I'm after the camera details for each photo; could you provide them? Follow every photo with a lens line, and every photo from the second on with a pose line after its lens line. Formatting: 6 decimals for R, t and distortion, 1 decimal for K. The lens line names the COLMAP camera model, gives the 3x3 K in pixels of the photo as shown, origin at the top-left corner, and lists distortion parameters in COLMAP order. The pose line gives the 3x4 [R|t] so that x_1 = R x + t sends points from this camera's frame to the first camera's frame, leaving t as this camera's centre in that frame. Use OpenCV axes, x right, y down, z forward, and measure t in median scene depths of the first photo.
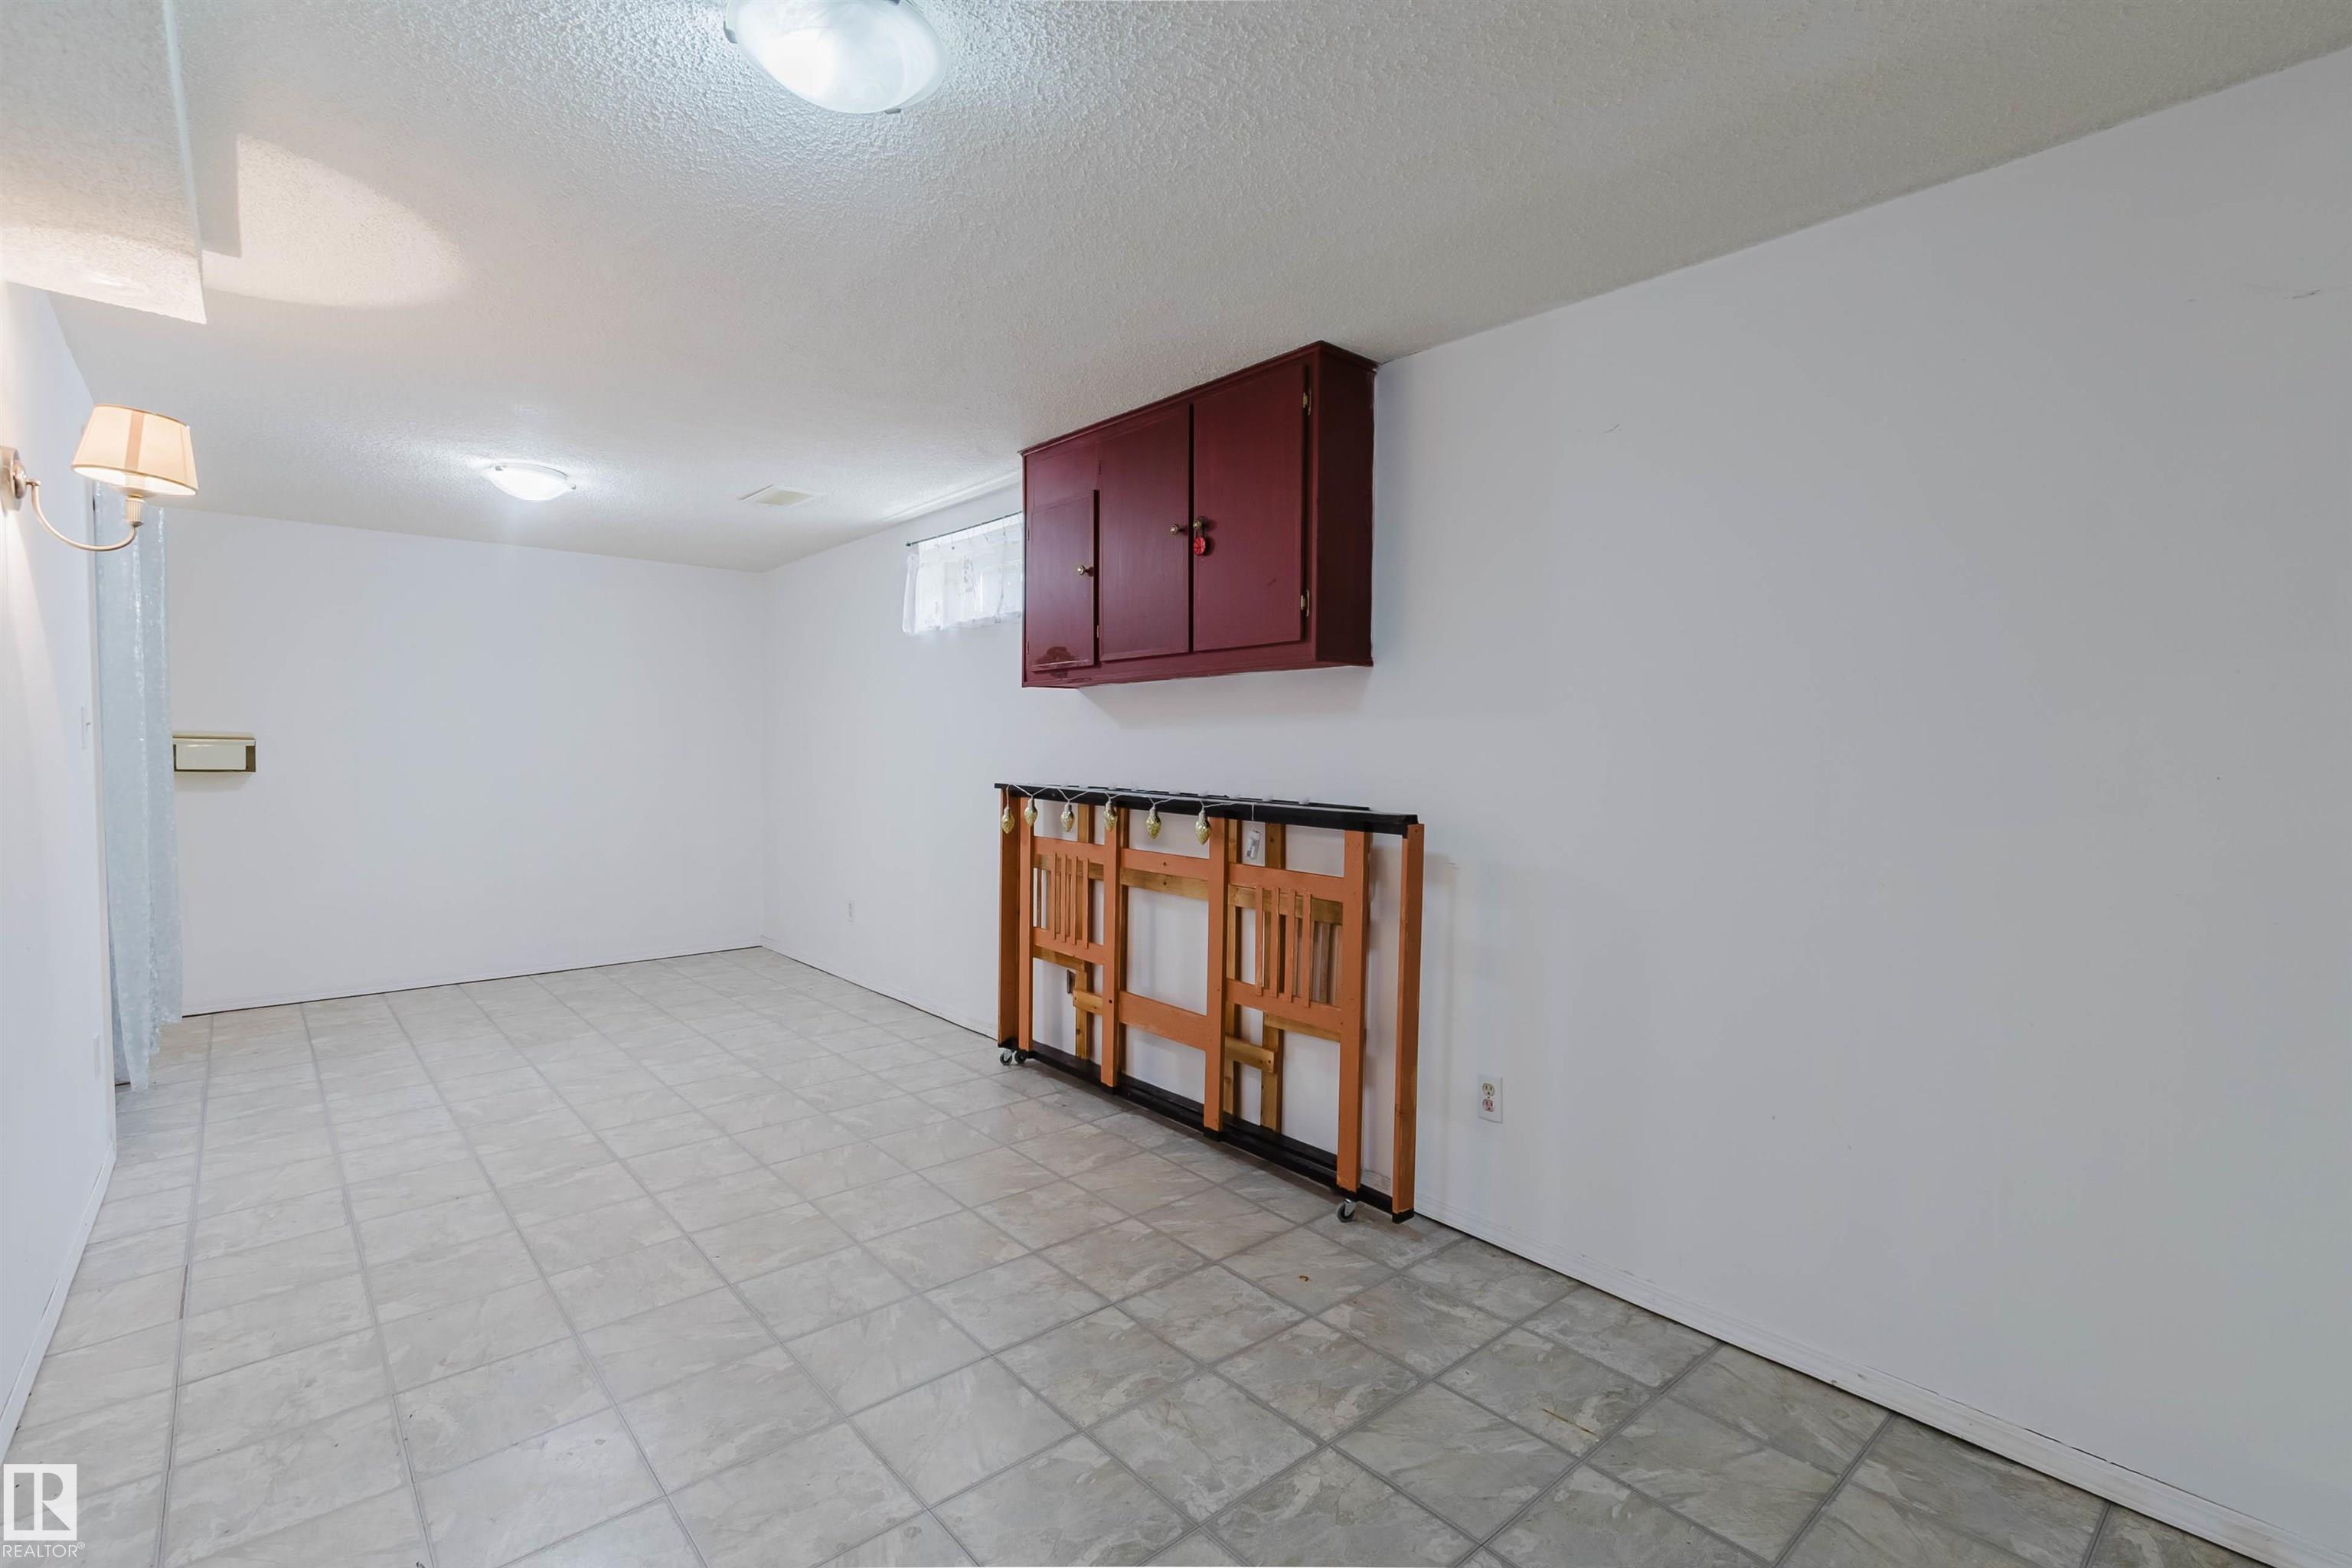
lens RADIAL K [[1072.4, 0, 1167.5], [0, 1072.4, 786.0], [0, 0, 1]] dist [0.001290, 0.000402]
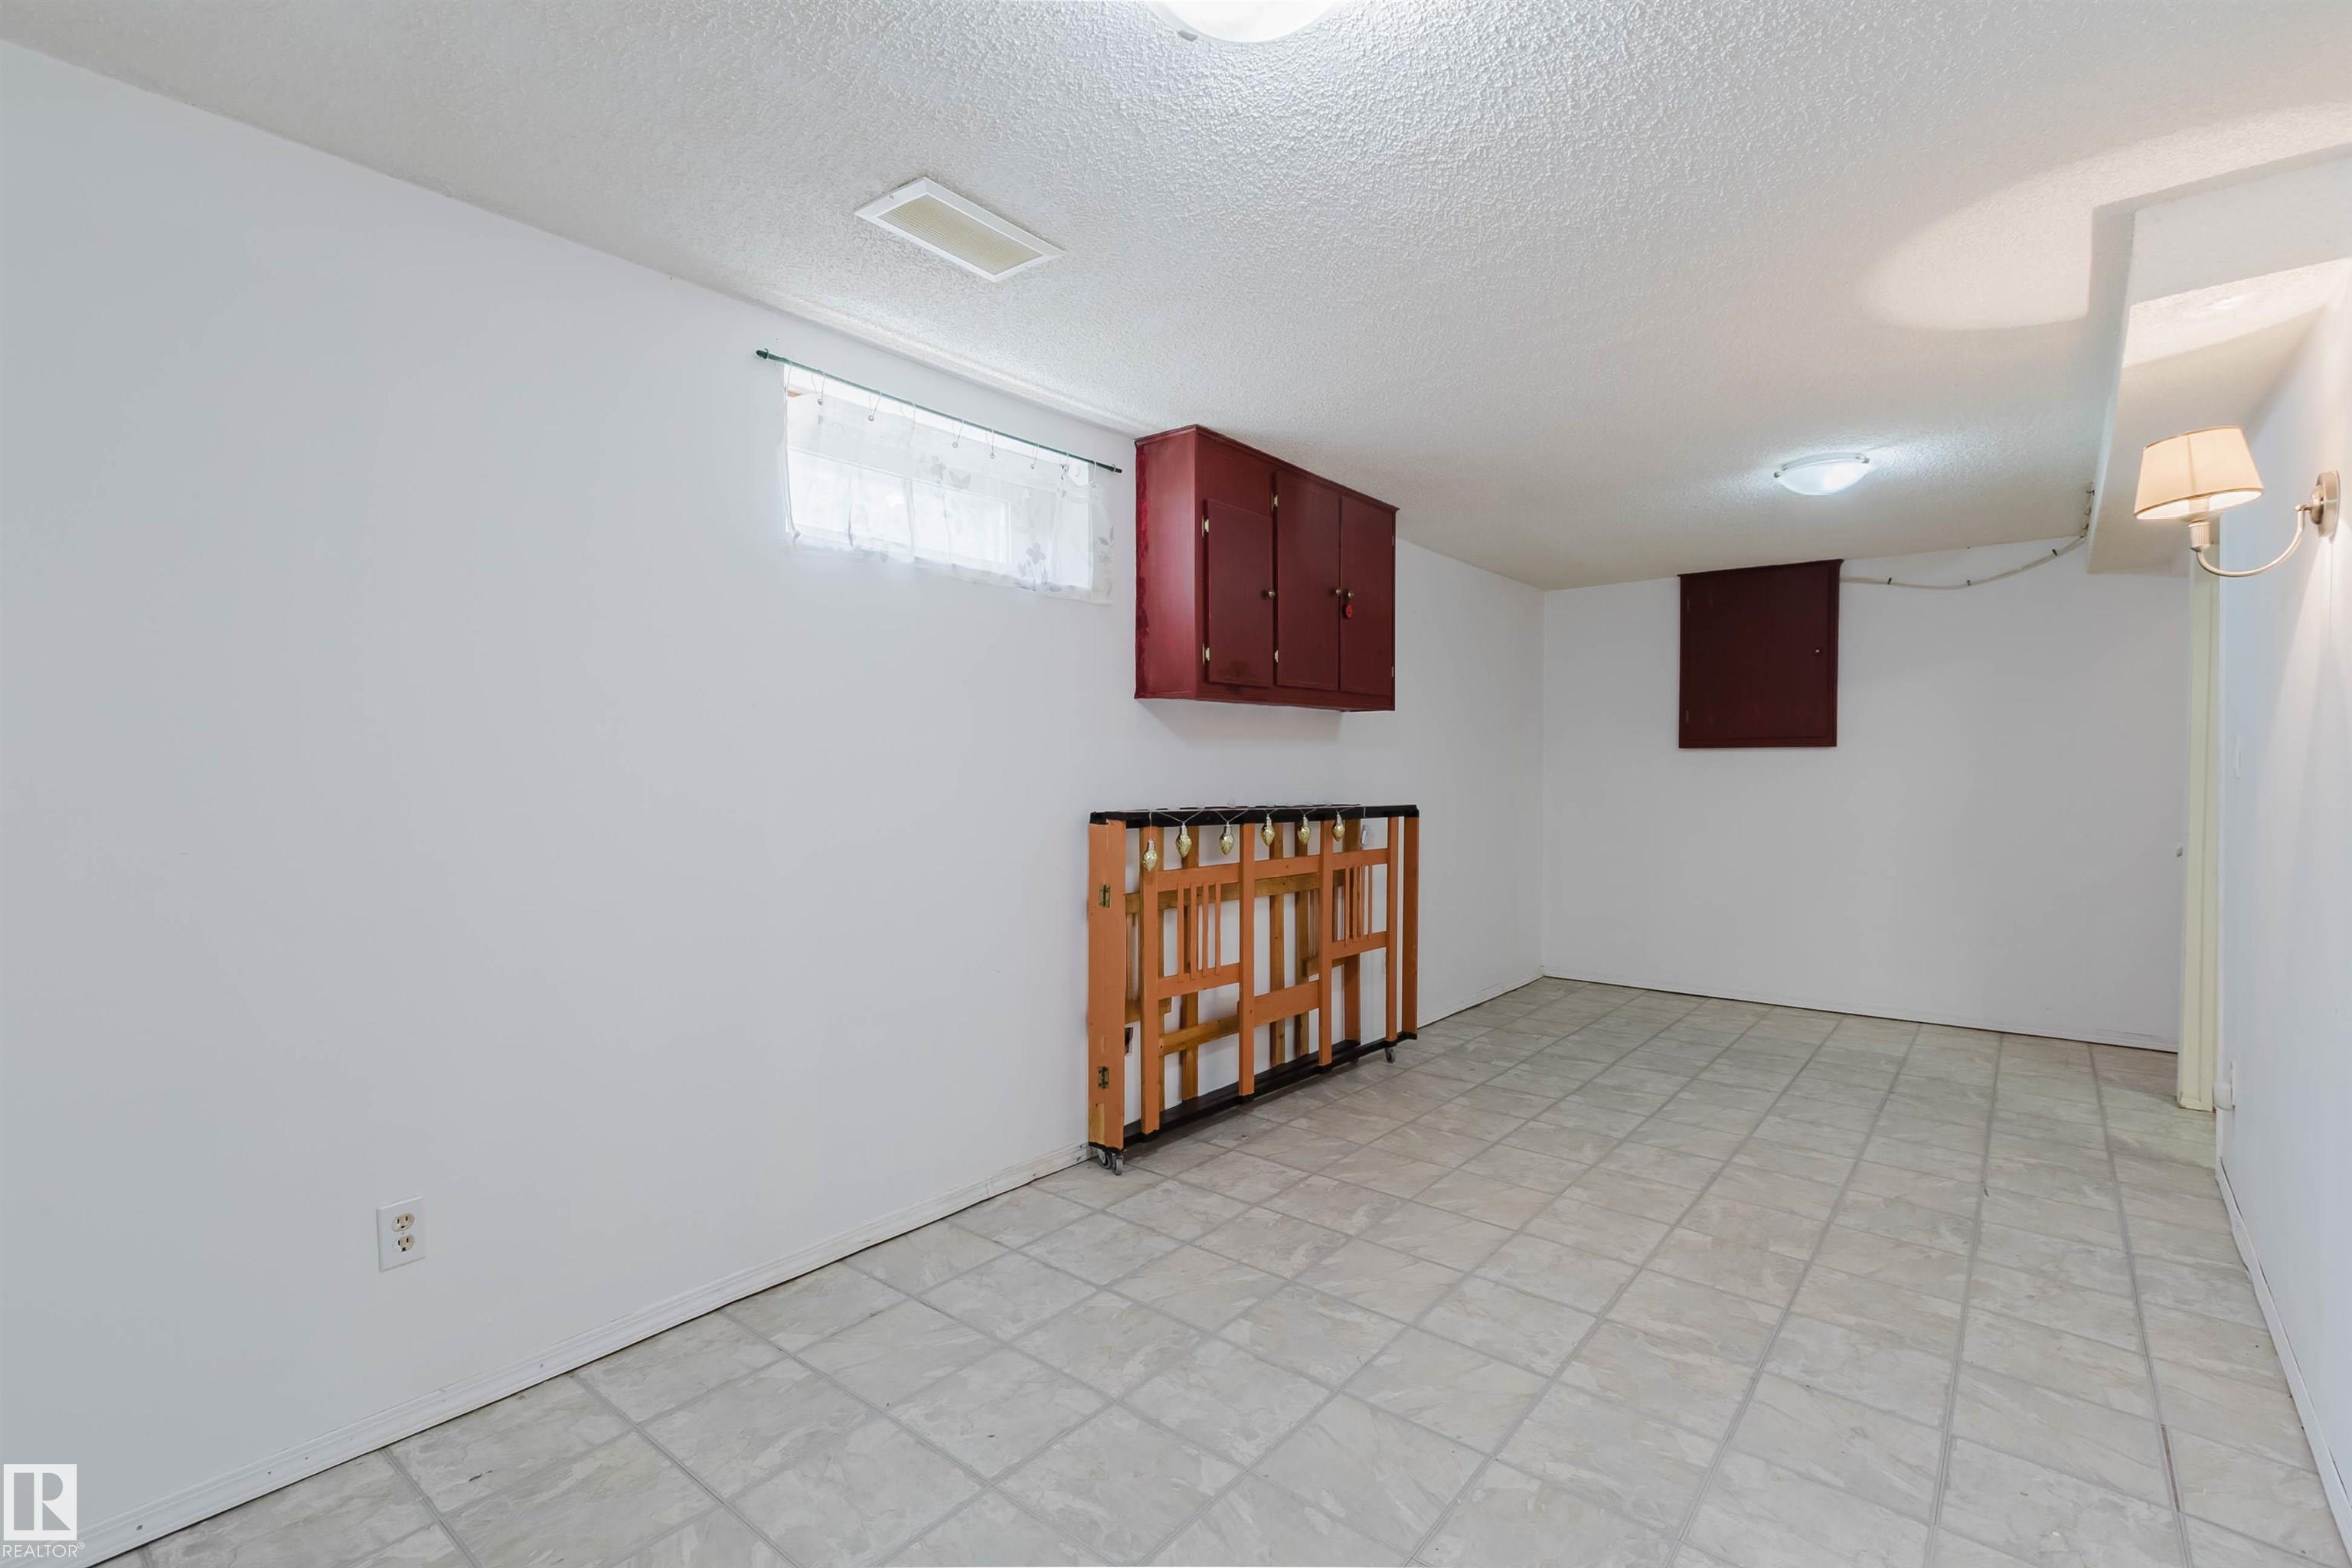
lens RADIAL K [[1072.4, 0, 1167.5], [0, 1072.4, 786.0], [0, 0, 1]] dist [0.001290, 0.000402]
pose [[-0.173322, -0.028878, 0.984442, -1.232895], [0.028271, 0.999012, 0.034282, -0.063457], [-0.984459, 0.033773, -0.172335, 1.466315]]
